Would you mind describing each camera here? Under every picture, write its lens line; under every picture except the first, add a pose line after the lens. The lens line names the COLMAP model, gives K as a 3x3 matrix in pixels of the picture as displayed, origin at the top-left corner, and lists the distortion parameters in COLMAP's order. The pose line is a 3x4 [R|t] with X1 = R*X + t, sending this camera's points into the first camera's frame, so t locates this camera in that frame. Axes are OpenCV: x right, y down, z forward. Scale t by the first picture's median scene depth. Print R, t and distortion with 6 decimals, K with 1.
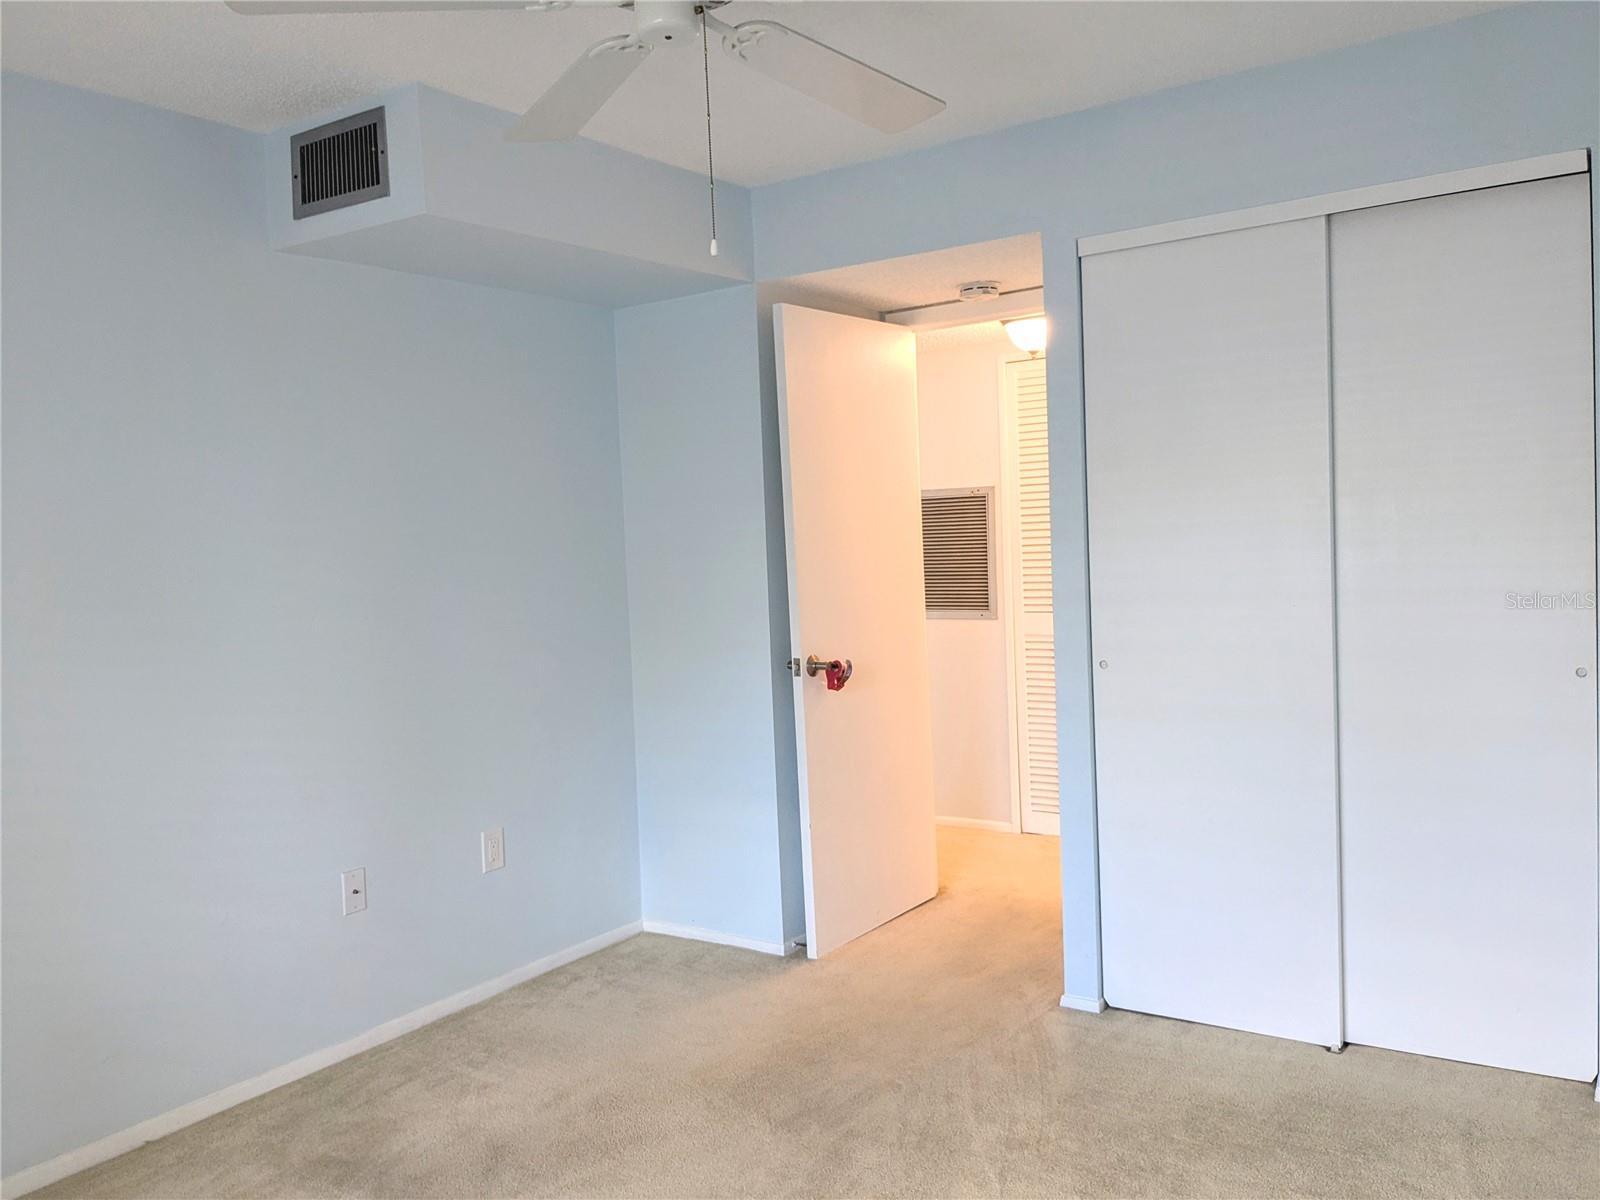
lens RADIAL K [[1238.4, 0, 800.3], [0, 1238.4, 598.7], [0, 0, 1]] dist [0.012001, -0.028429]
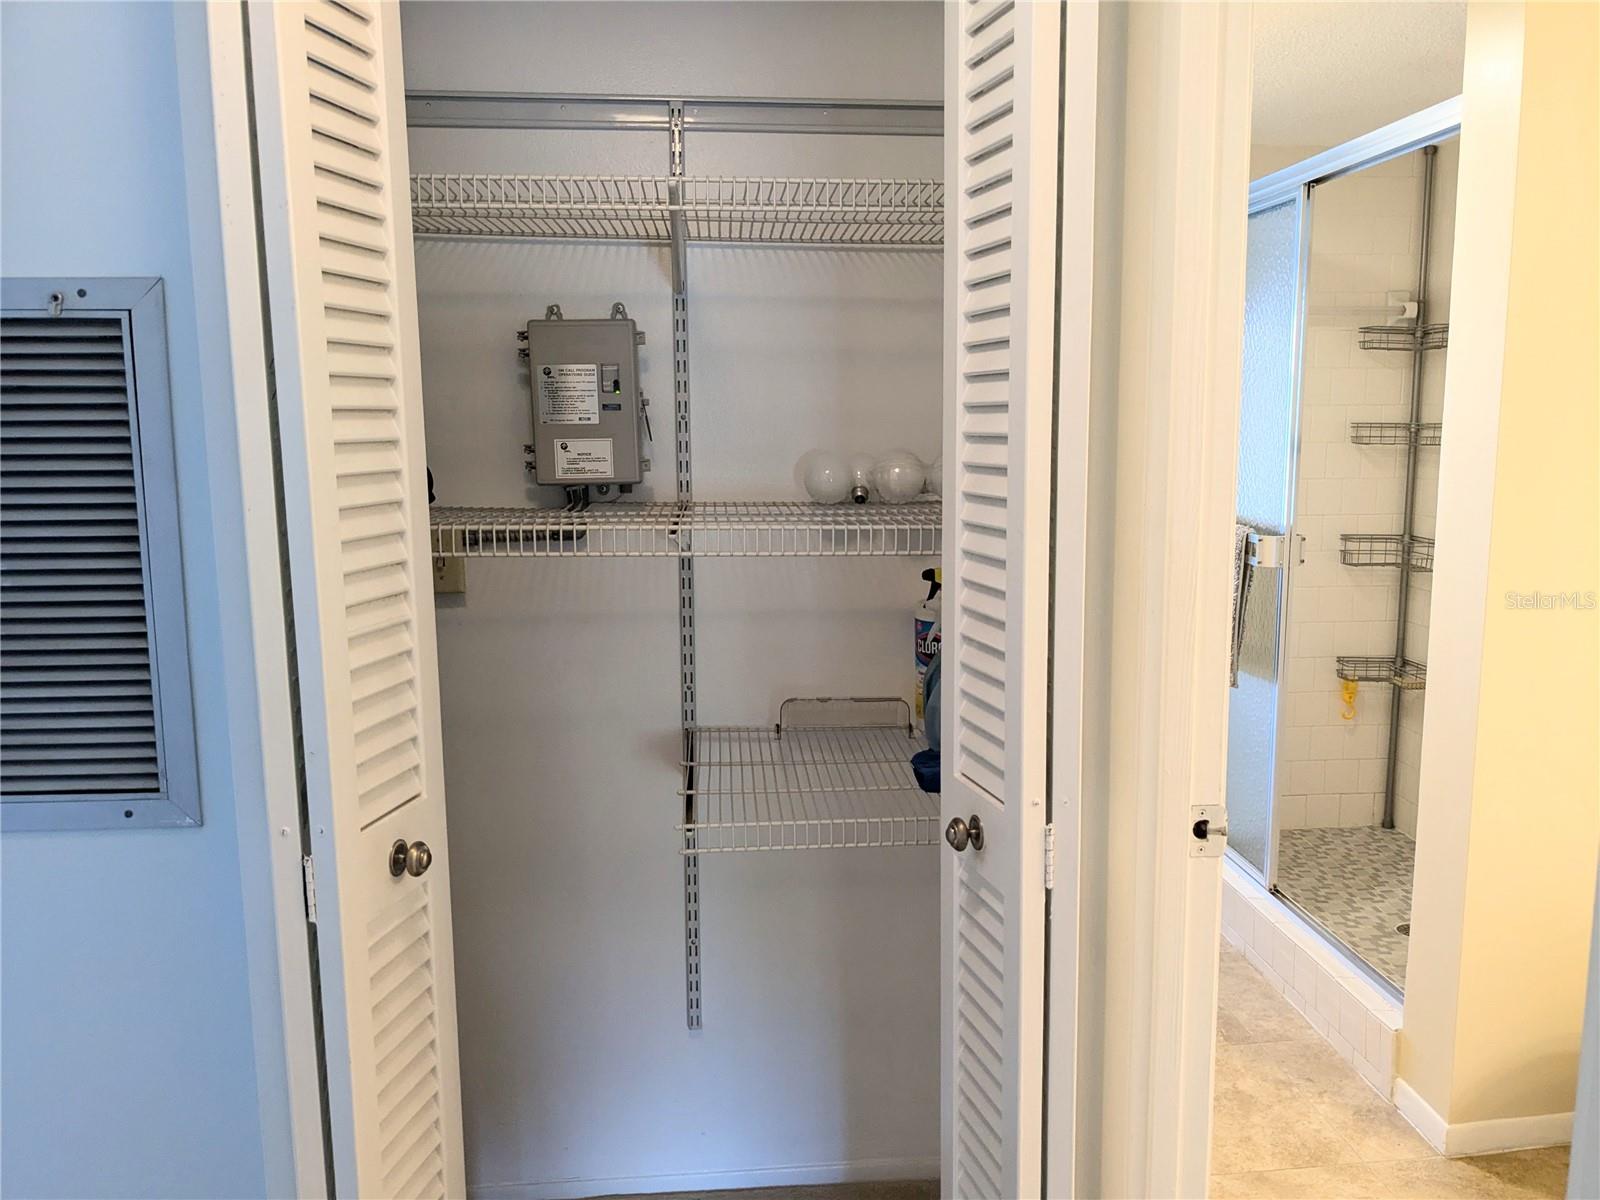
lens RADIAL K [[1238.4, 0, 814.9], [0, 1238.4, 615.4], [0, 0, 1]] dist [0.012001, -0.028429]
pose [[0.755694, -0.065676, 0.651624, 0.092800], [0.015544, 0.996478, 0.082407, -0.044693], [-0.654741, -0.052146, 0.754052, 0.734683]]
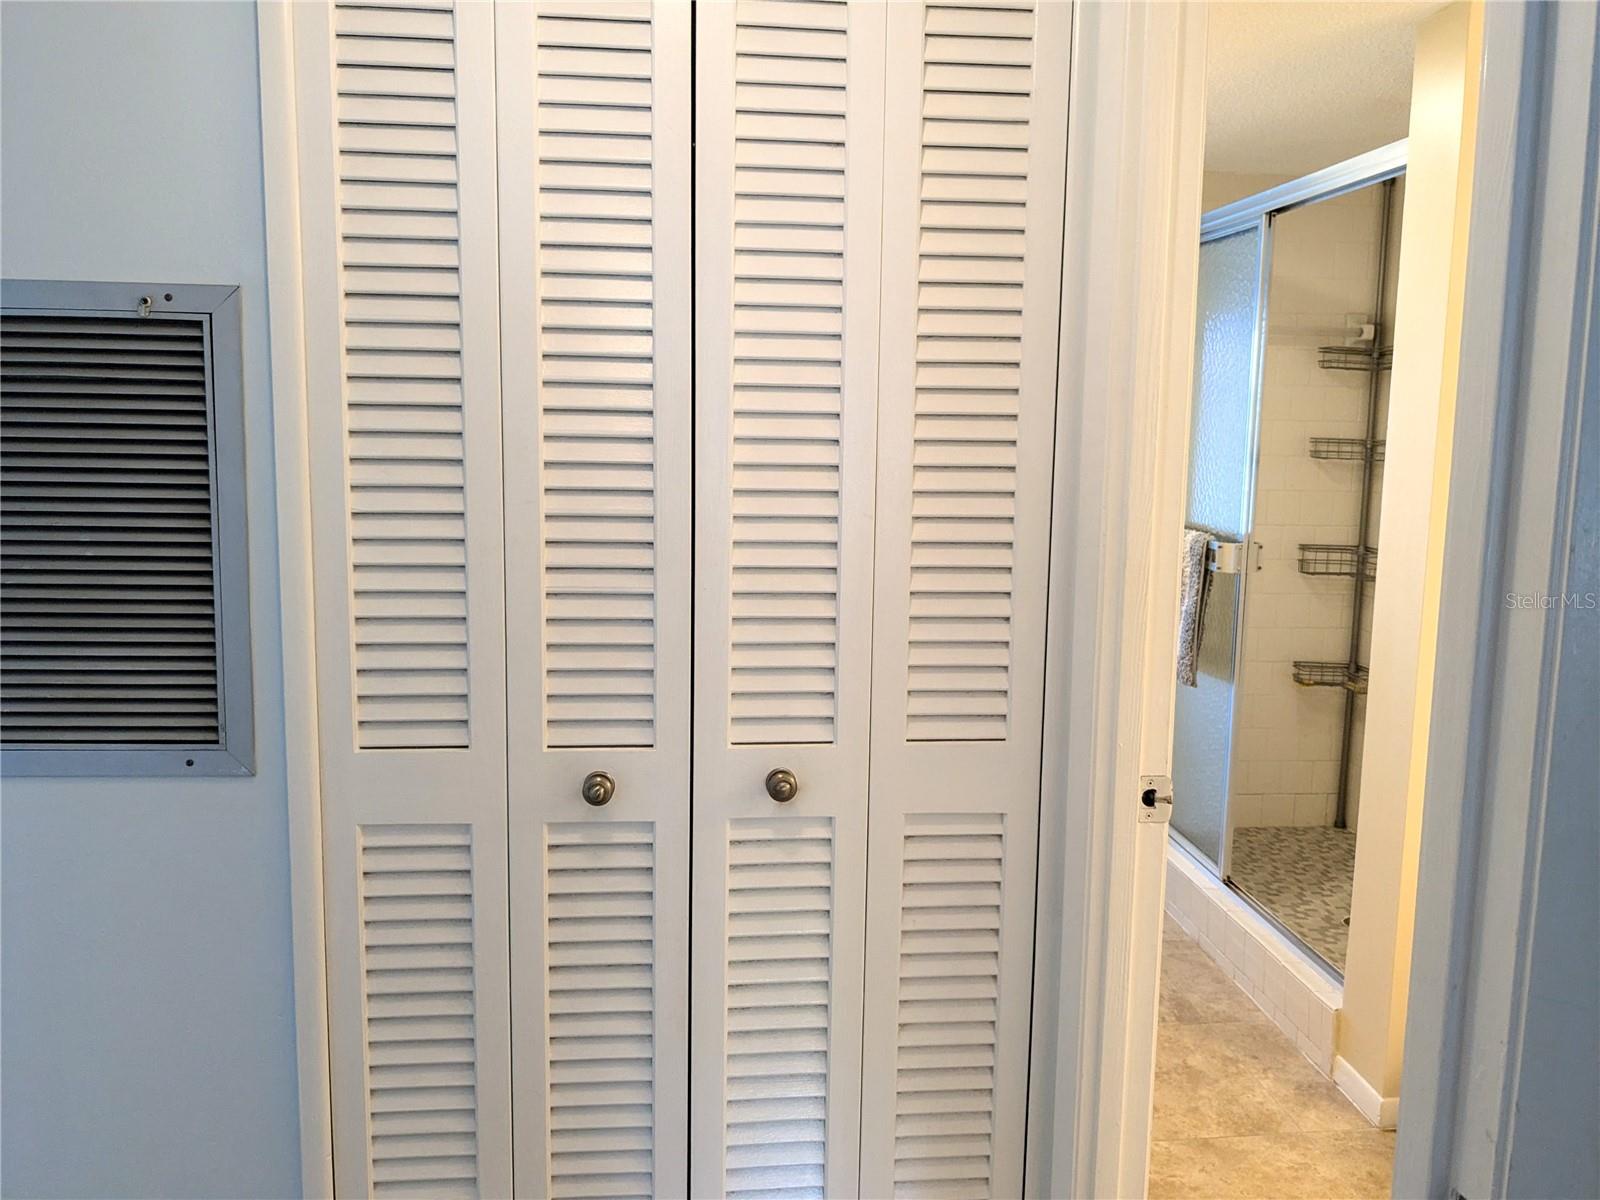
lens RADIAL K [[1238.4, 0, 796.4], [0, 1238.4, 596.8], [0, 0, 1]] dist [0.012001, -0.028429]
pose [[0.751024, -0.038053, 0.659178, 0.068815], [-0.008118, 0.997730, 0.066847, -0.043338], [-0.660225, -0.055554, 0.749010, 0.715249]]
